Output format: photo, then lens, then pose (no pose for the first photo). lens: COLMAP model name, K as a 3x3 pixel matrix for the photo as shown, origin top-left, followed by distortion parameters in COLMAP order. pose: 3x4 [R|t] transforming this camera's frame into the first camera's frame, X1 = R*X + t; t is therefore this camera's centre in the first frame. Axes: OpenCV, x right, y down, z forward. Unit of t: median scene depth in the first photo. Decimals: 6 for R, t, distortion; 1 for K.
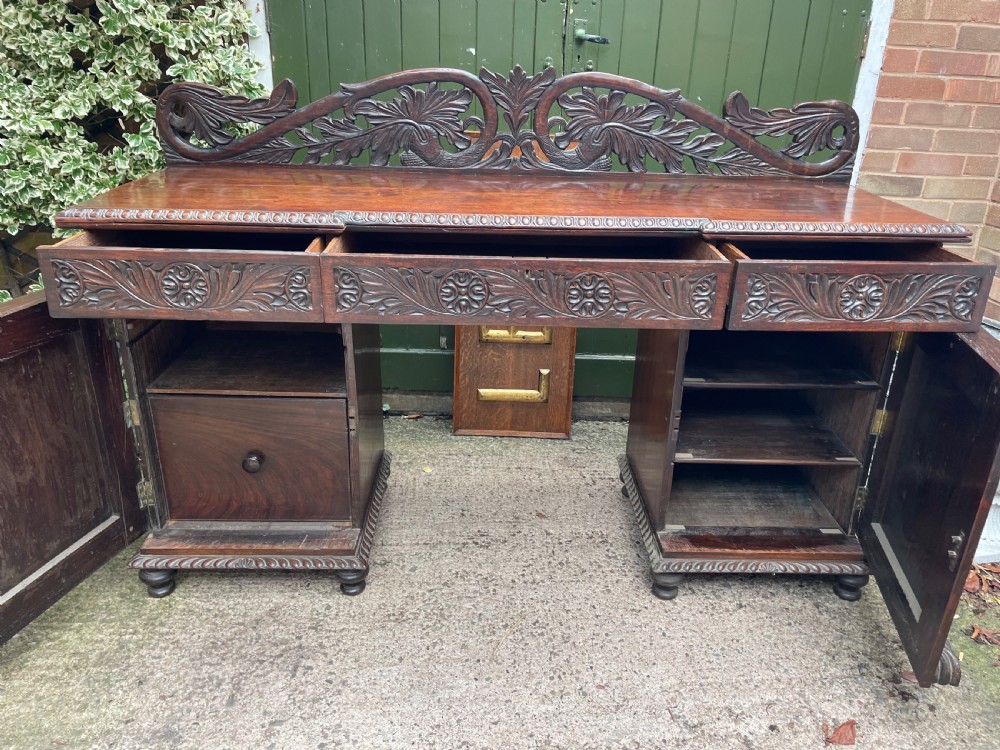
lens RADIAL K [[763.2, 0, 511.2], [0, 763.2, 365.1], [0, 0, 1]] dist [0.091205, -0.124474]
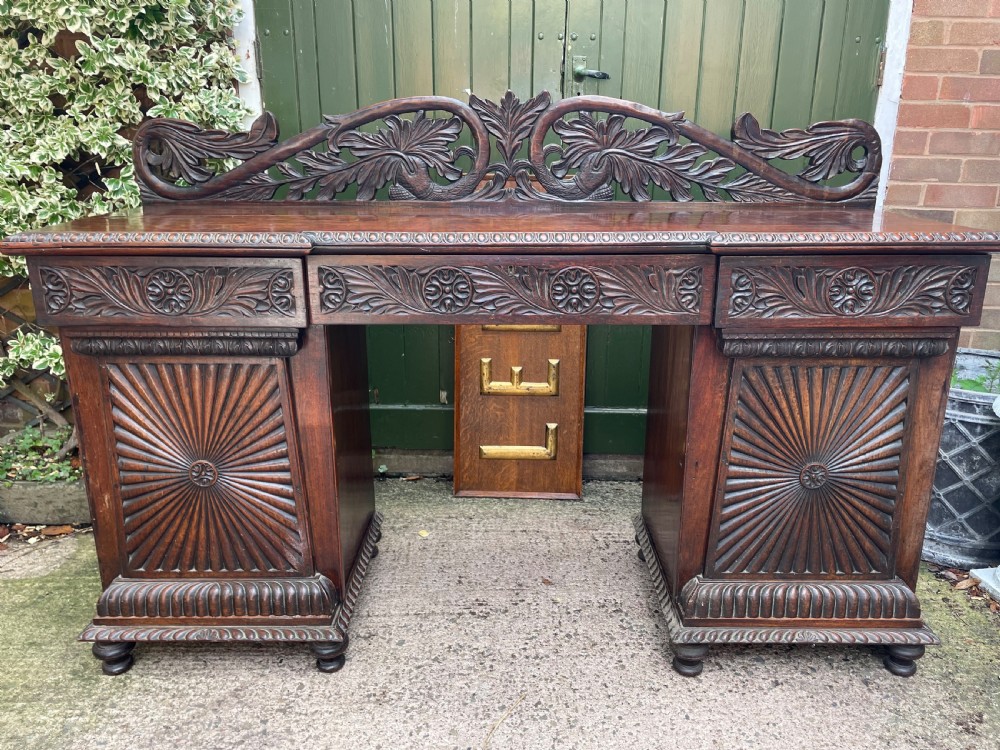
lens RADIAL K [[765.0, 0, 509.7], [0, 765.0, 372.4], [0, 0, 1]] dist [0.090514, -0.124549]
pose [[0.999257, -0.017671, -0.034245, 0.034028], [0.014222, 0.995040, -0.098457, 0.045572], [0.035815, 0.097897, 0.994552, 0.090056]]
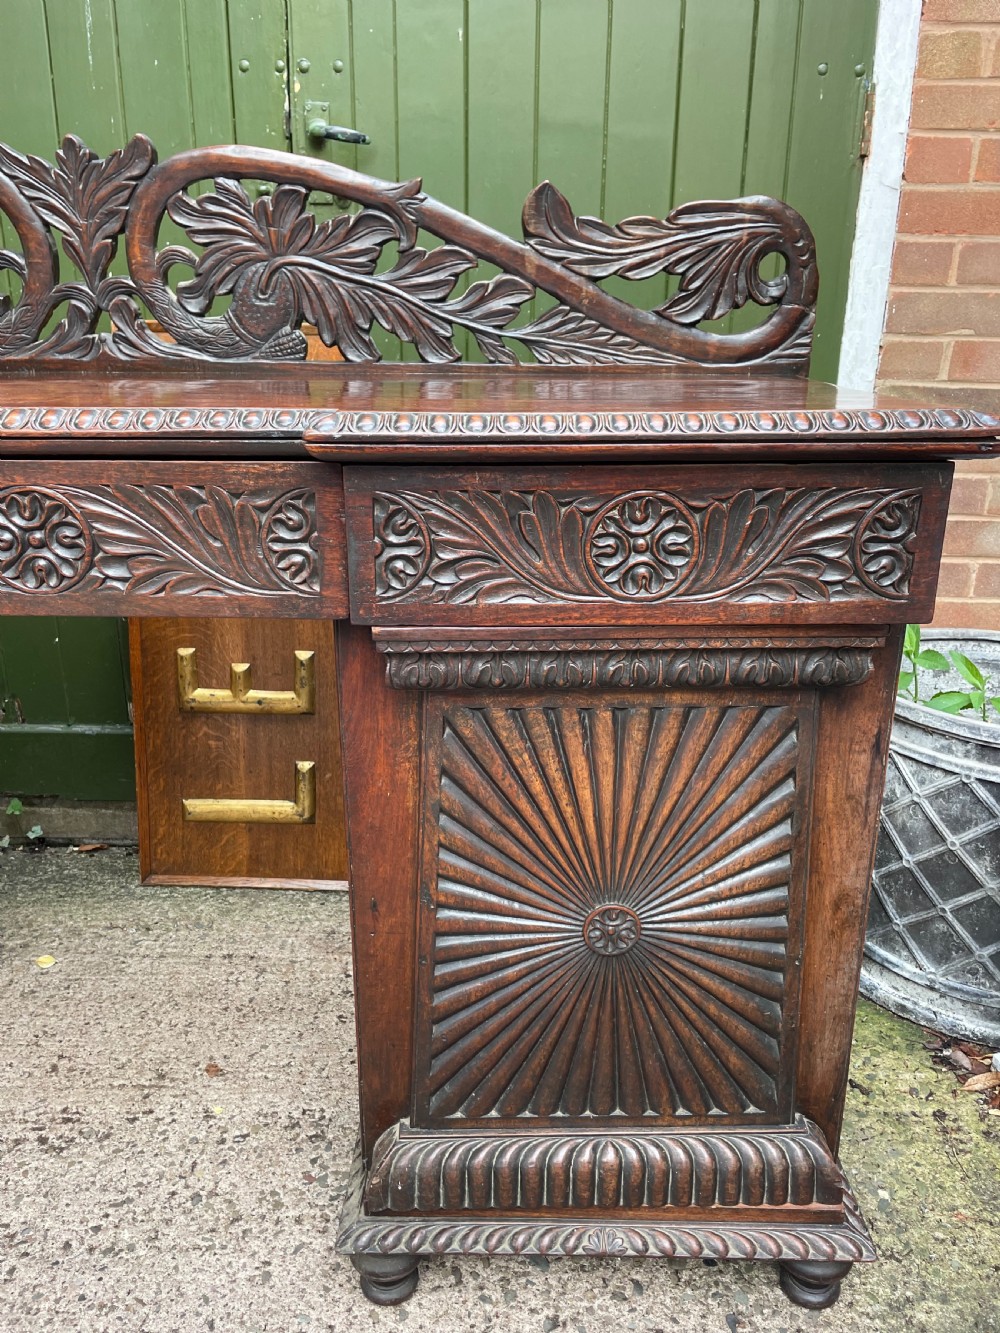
lens RADIAL K [[1018.2, 0, 493.0], [0, 1018.2, 669.7], [0, 0, 1]] dist [0.089034, -0.122403]
pose [[0.998300, -0.011684, -0.057094, 0.288515], [0.008165, 0.998074, -0.061489, -0.017906], [0.057703, 0.060919, 0.996473, 0.382666]]
